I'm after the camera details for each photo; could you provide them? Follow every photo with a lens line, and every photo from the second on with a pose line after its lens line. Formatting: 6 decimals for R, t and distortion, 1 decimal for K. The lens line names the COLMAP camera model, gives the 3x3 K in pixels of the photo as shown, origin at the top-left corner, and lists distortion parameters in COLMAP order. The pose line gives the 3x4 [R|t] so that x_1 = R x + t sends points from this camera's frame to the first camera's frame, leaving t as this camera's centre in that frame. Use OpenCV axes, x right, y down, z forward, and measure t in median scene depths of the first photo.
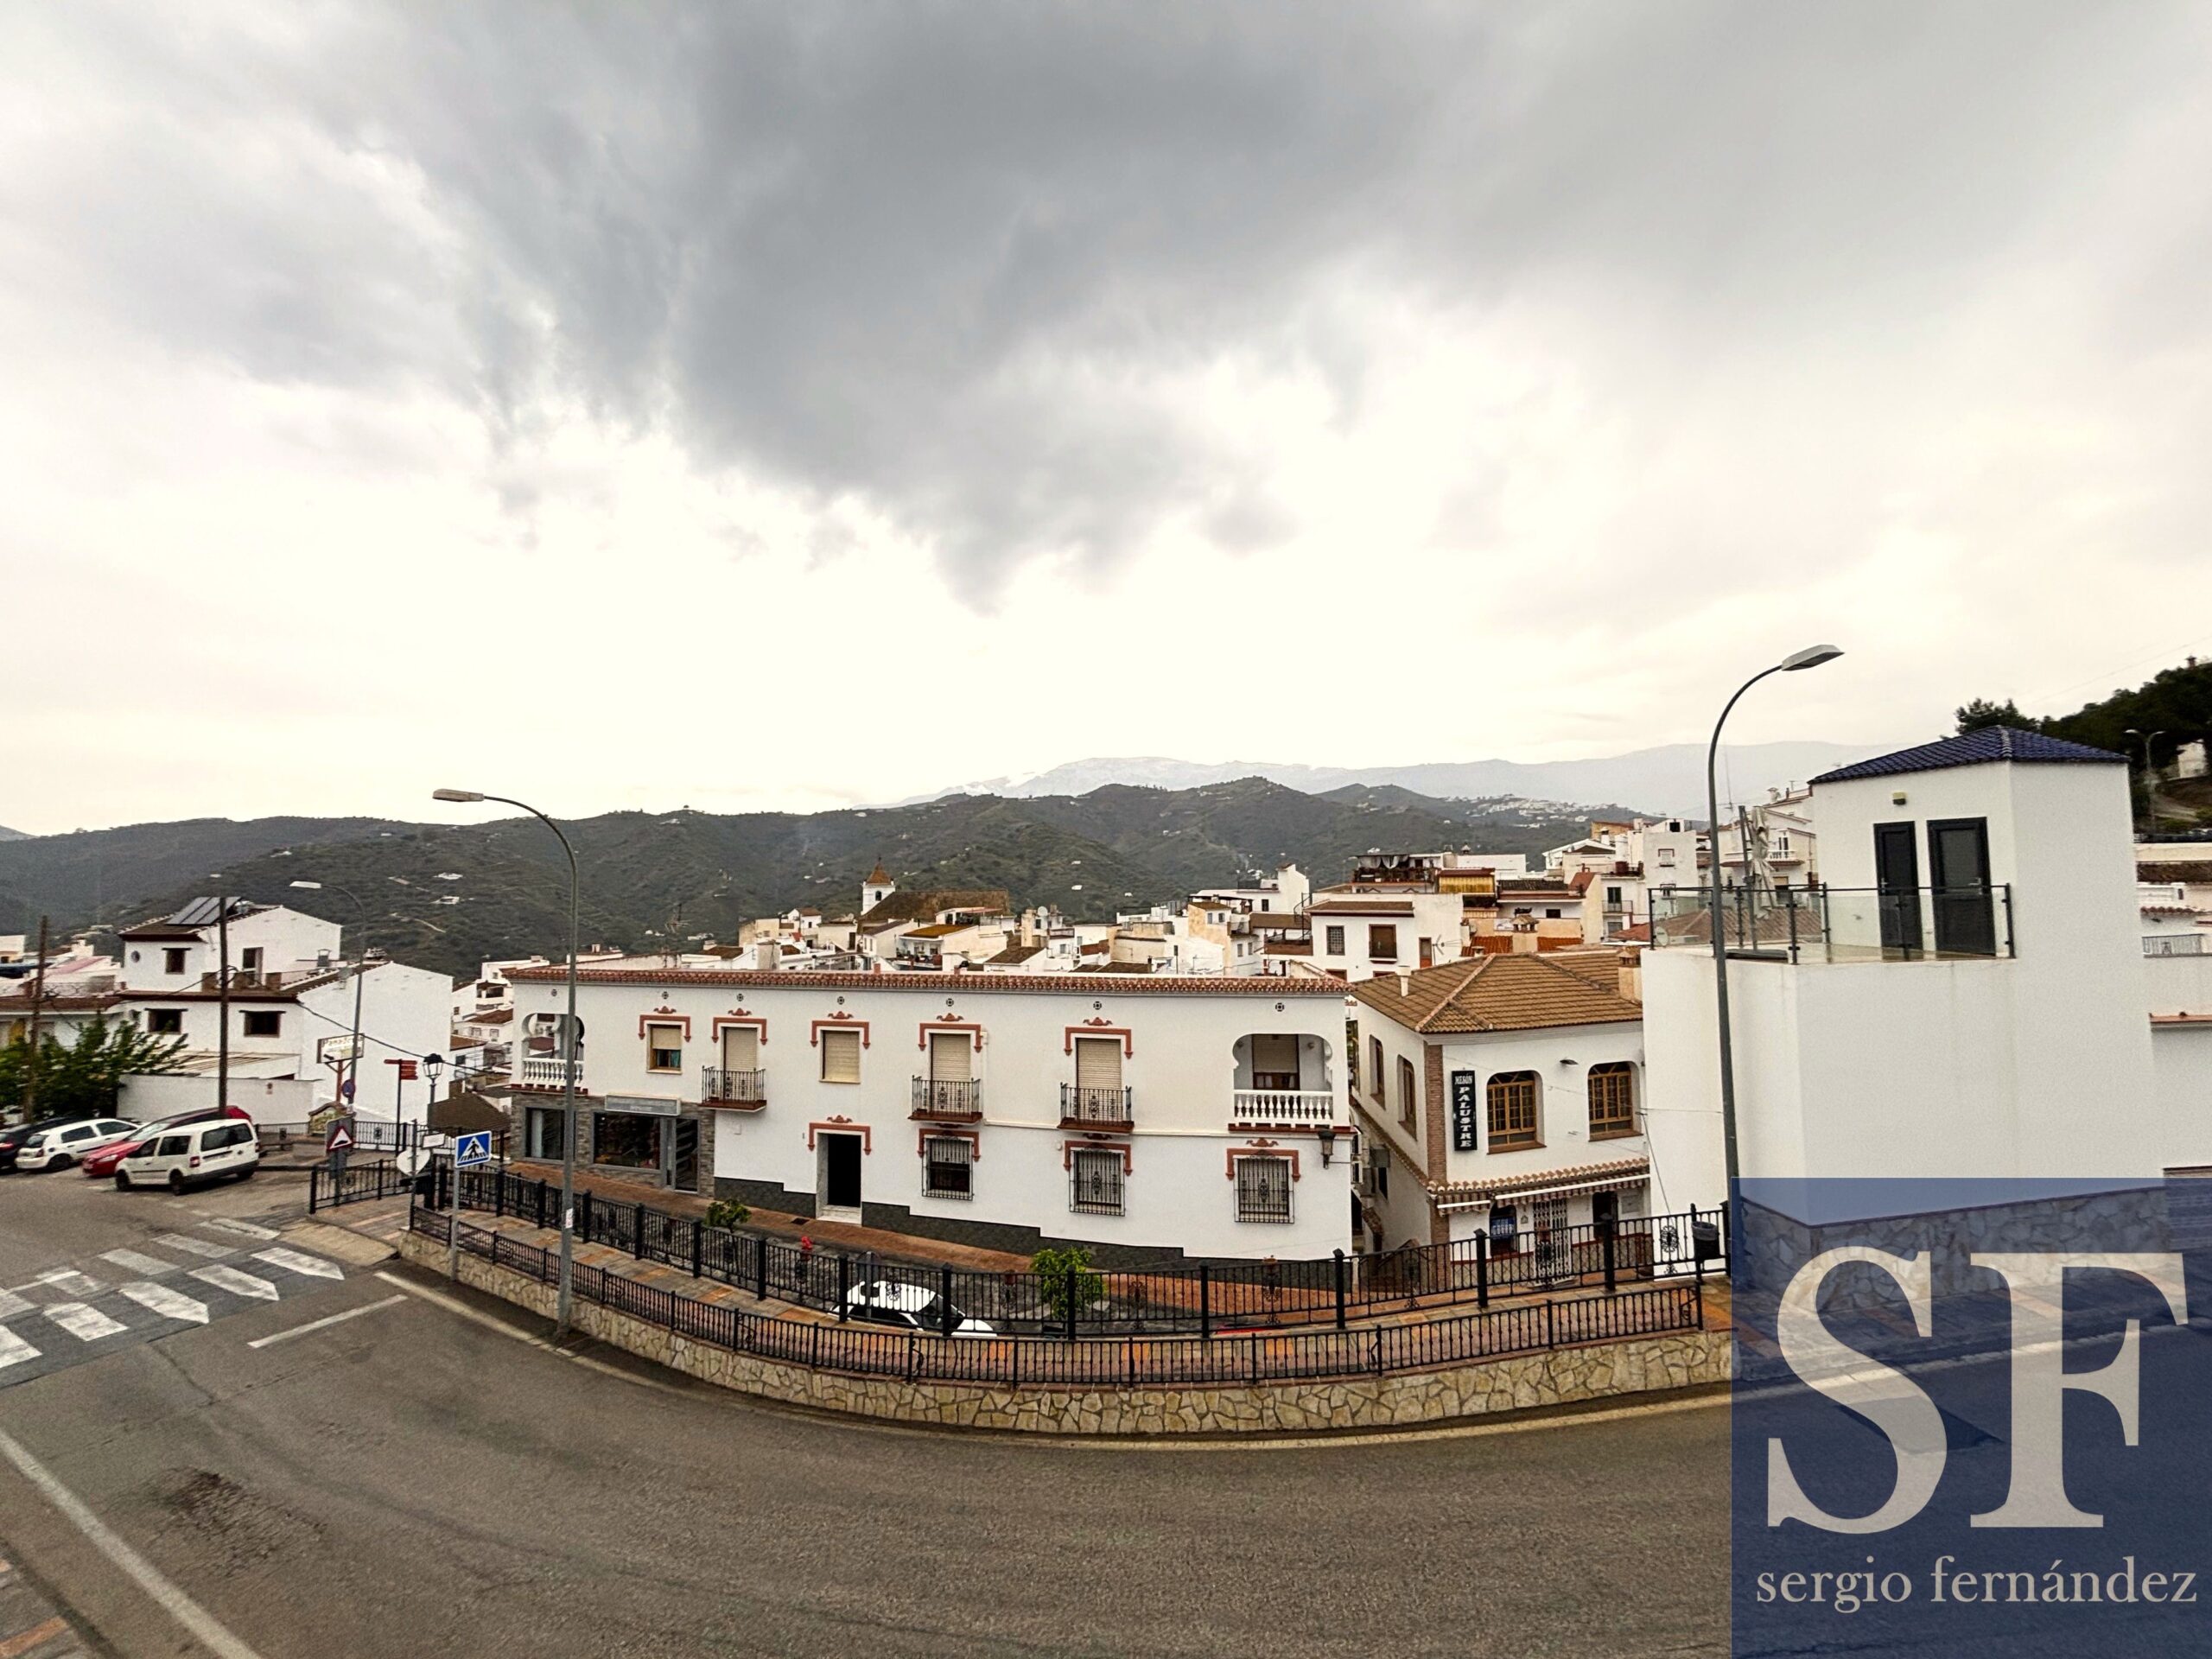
lens RADIAL K [[895.0, 0, 1104.8], [0, 895.0, 830.6], [0, 0, 1]] dist [0.001631, 0.001106]
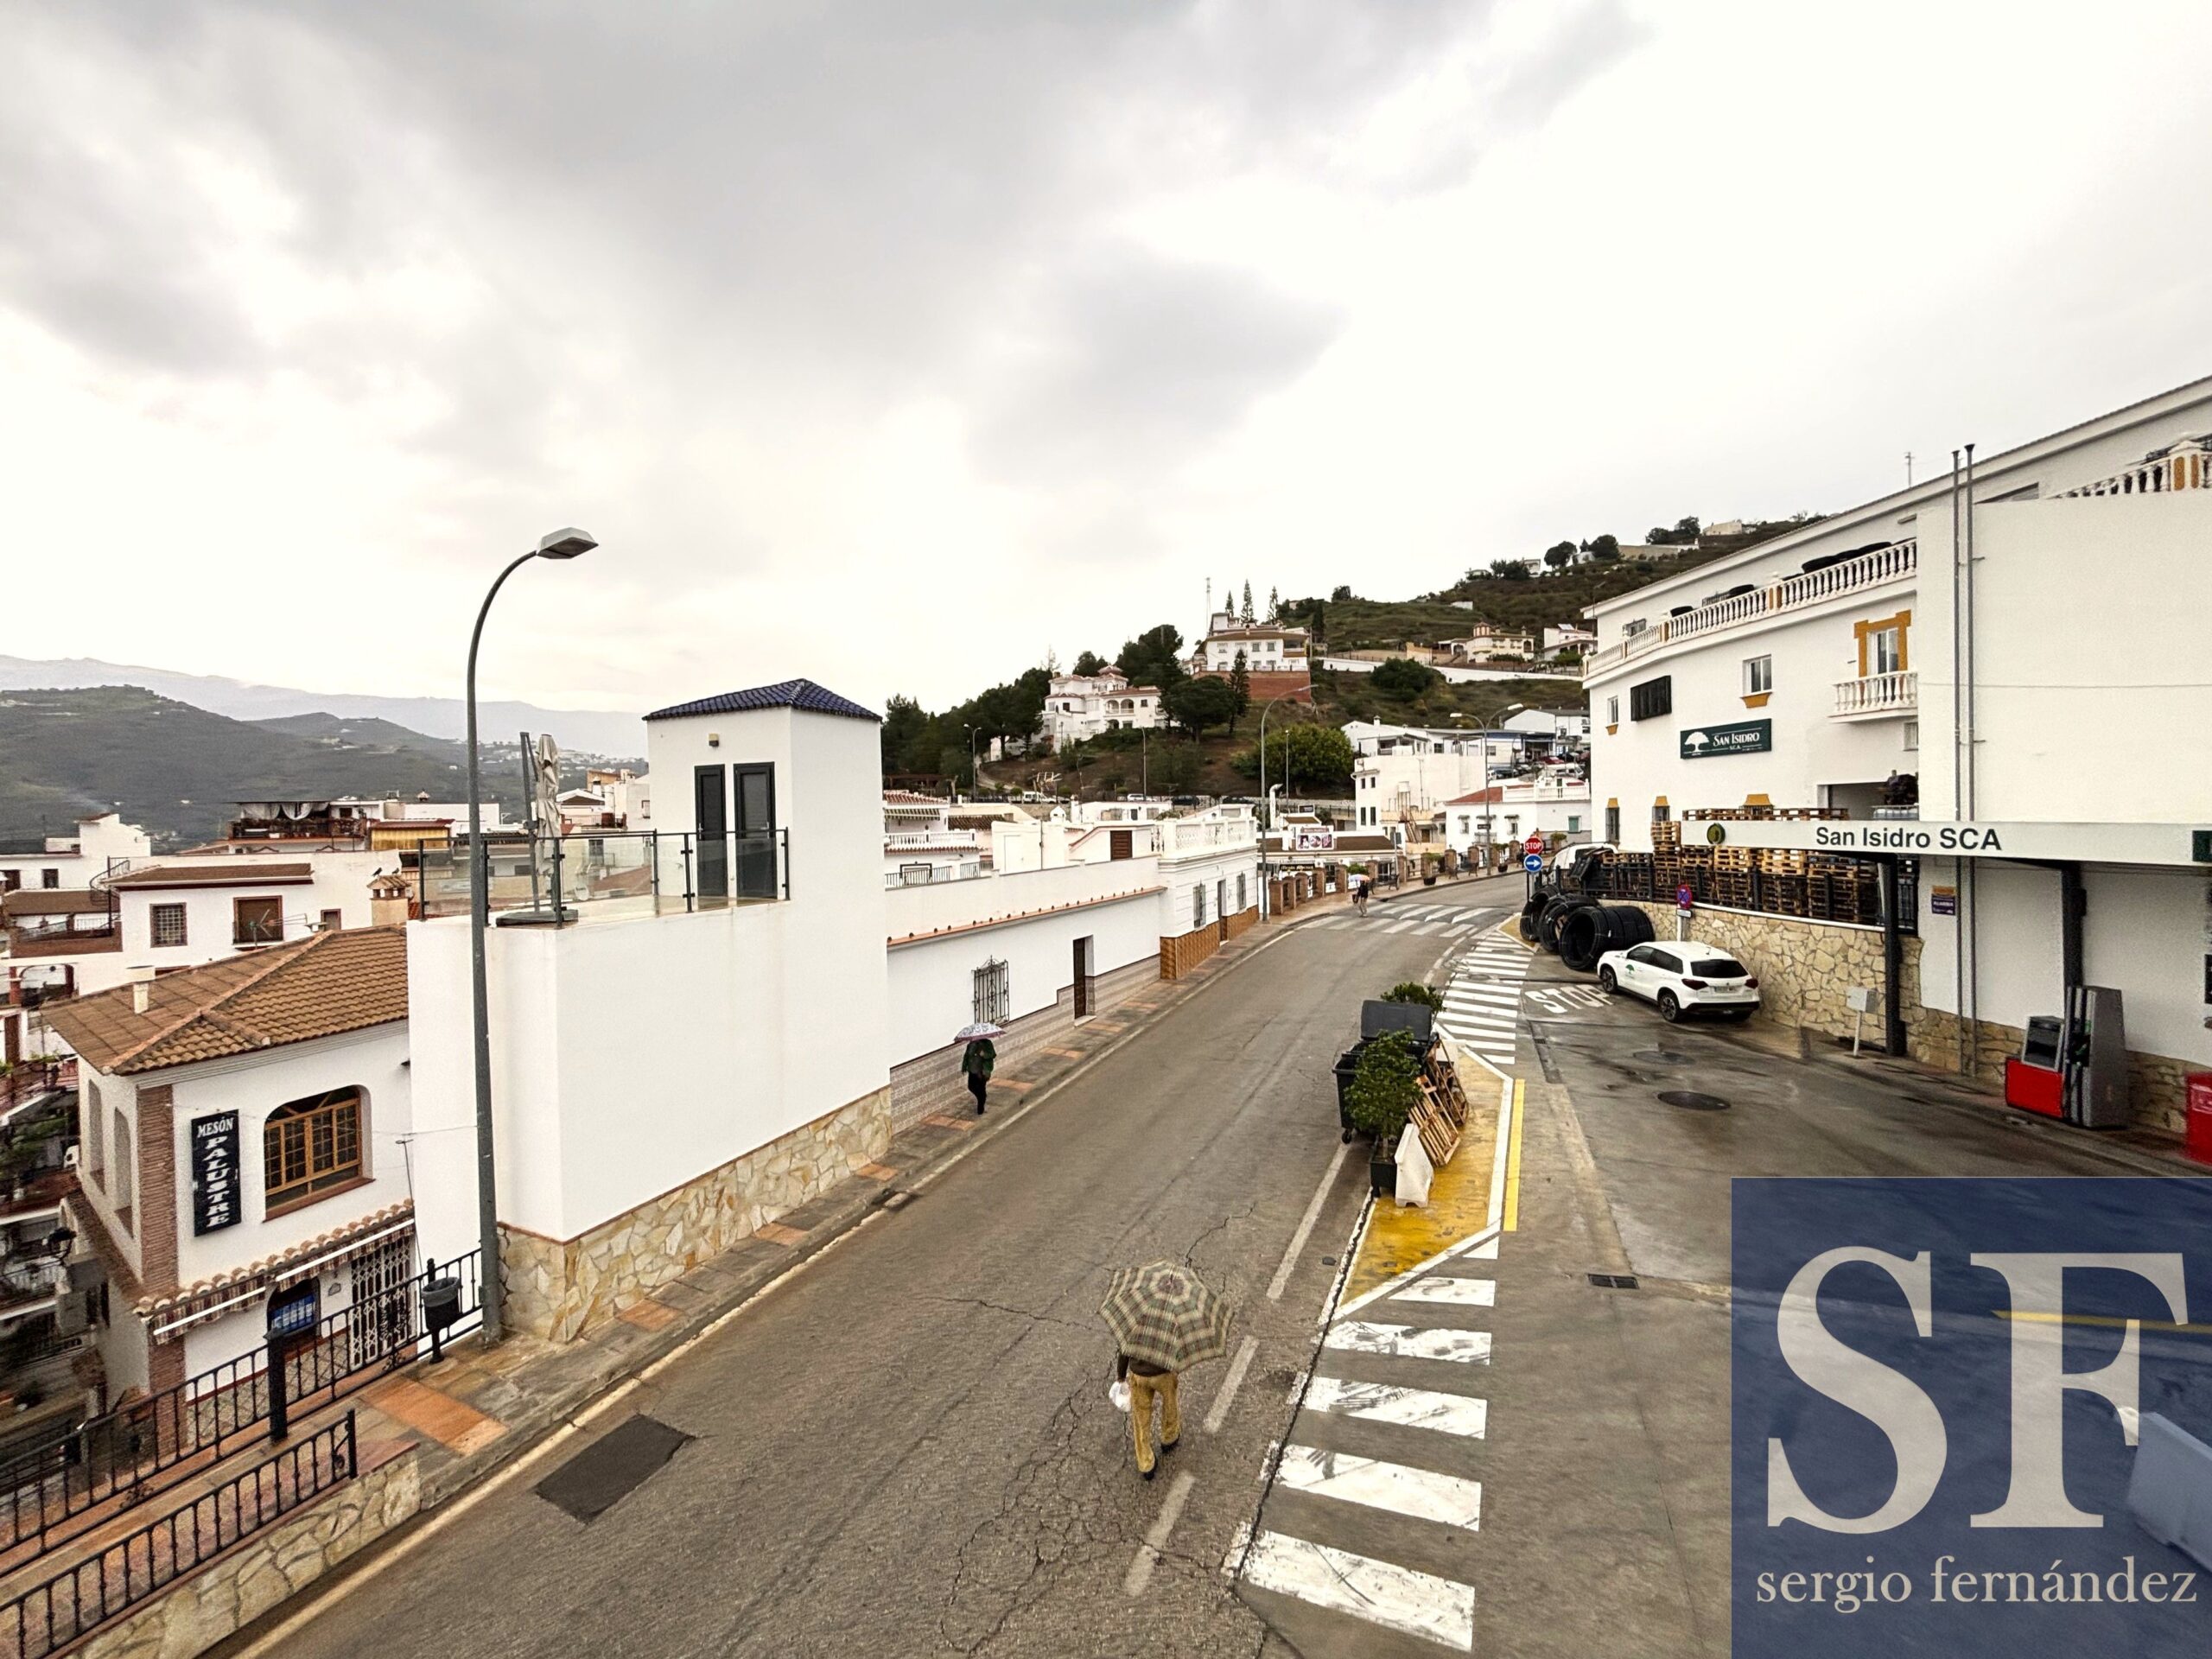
lens RADIAL K [[895.0, 0, 1103.9], [0, 895.0, 829.9], [0, 0, 1]] dist [0.001631, 0.001106]
pose [[0.544283, -0.009428, 0.838849, 0.199816], [-0.033820, 0.998877, 0.033171, 0.009118], [-0.838220, -0.046425, 0.543353, 0.082268]]
